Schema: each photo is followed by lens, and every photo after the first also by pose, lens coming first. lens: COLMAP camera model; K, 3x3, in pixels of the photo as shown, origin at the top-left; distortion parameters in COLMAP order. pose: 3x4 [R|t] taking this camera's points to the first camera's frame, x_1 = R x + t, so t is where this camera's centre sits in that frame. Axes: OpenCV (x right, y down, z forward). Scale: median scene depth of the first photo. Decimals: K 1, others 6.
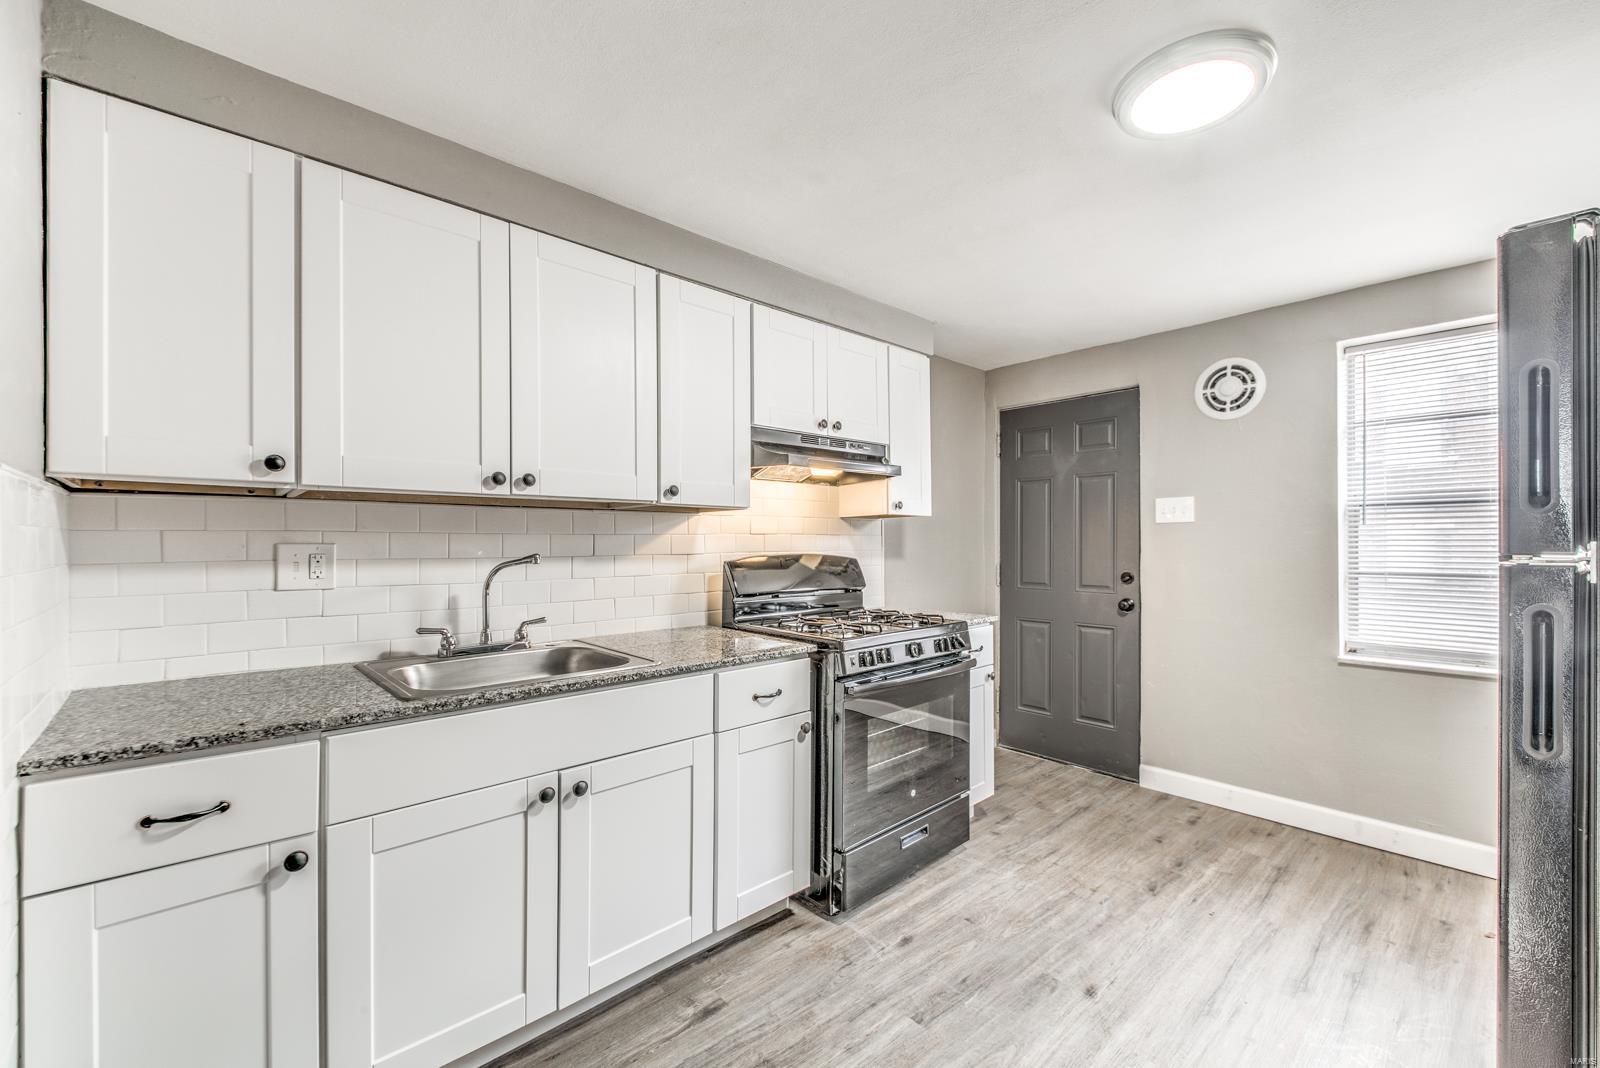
lens RADIAL K [[673.2, 0, 804.6], [0, 673.2, 539.4], [0, 0, 1]] dist [-0.000591, -0.000063]
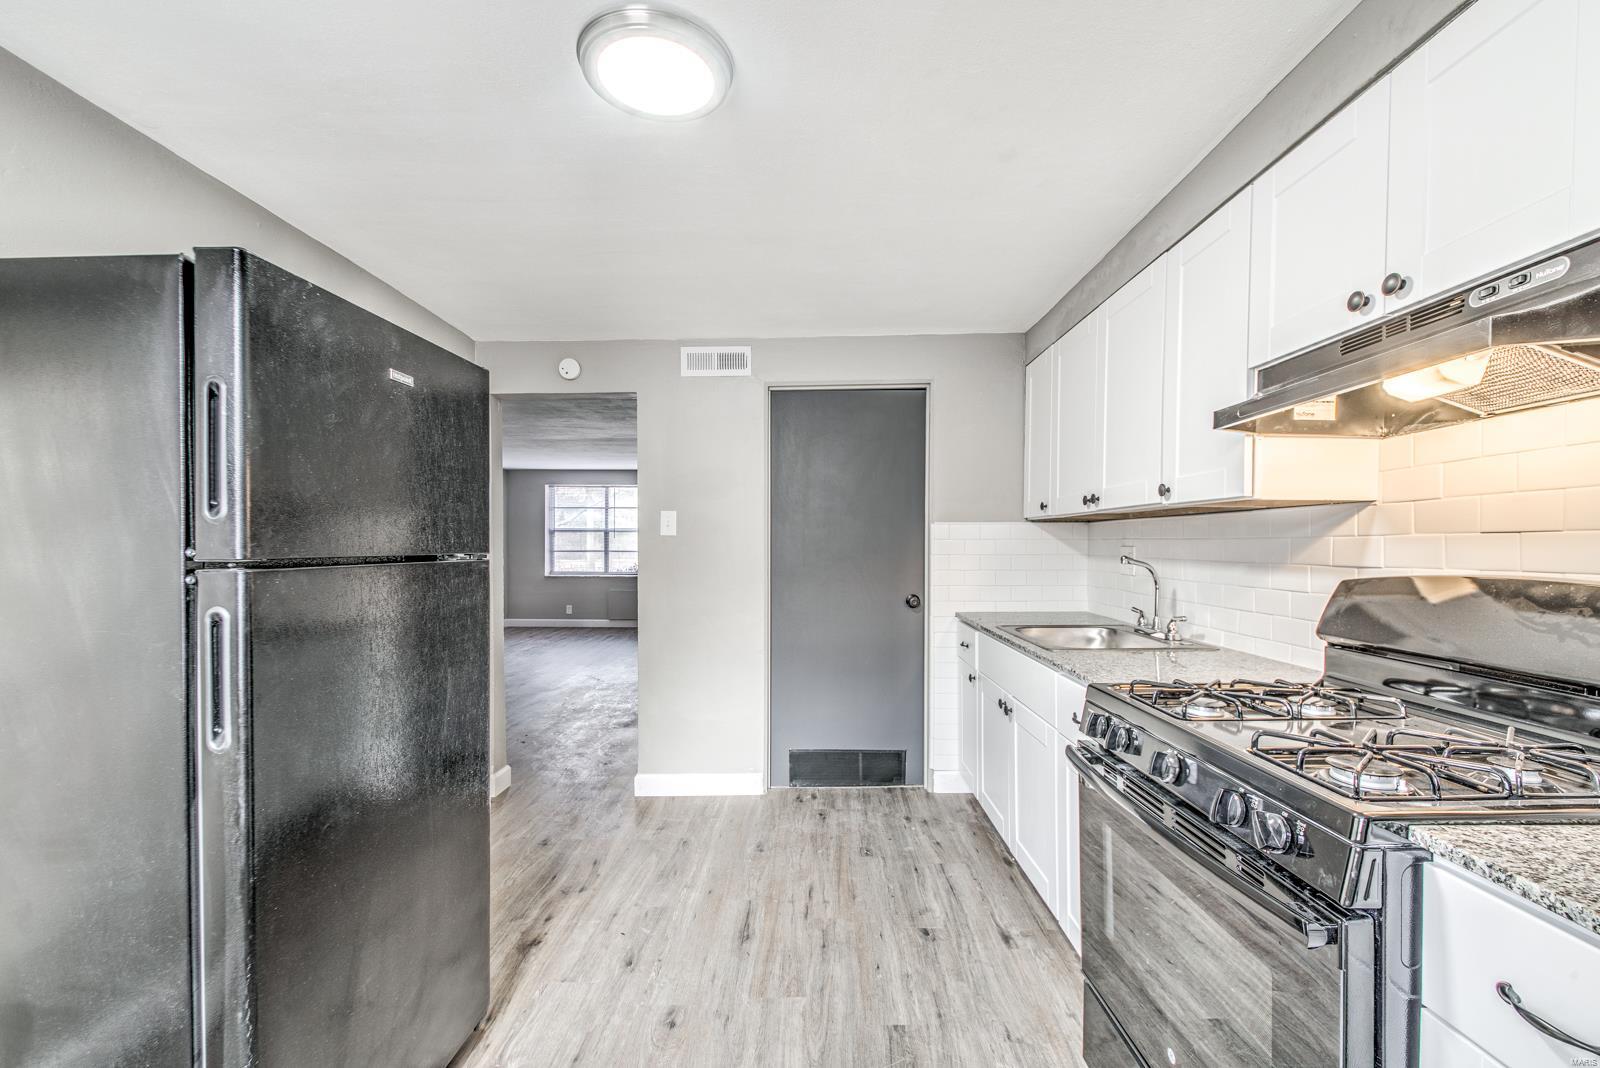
lens RADIAL K [[673.2, 0, 800.9], [0, 673.2, 543.2], [0, 0, 1]] dist [-0.000591, -0.000063]
pose [[-0.704306, -0.003372, -0.709888, 0.957050], [0.001061, 0.999983, -0.005803, 0.003316], [0.709896, -0.004840, -0.704290, 1.566551]]
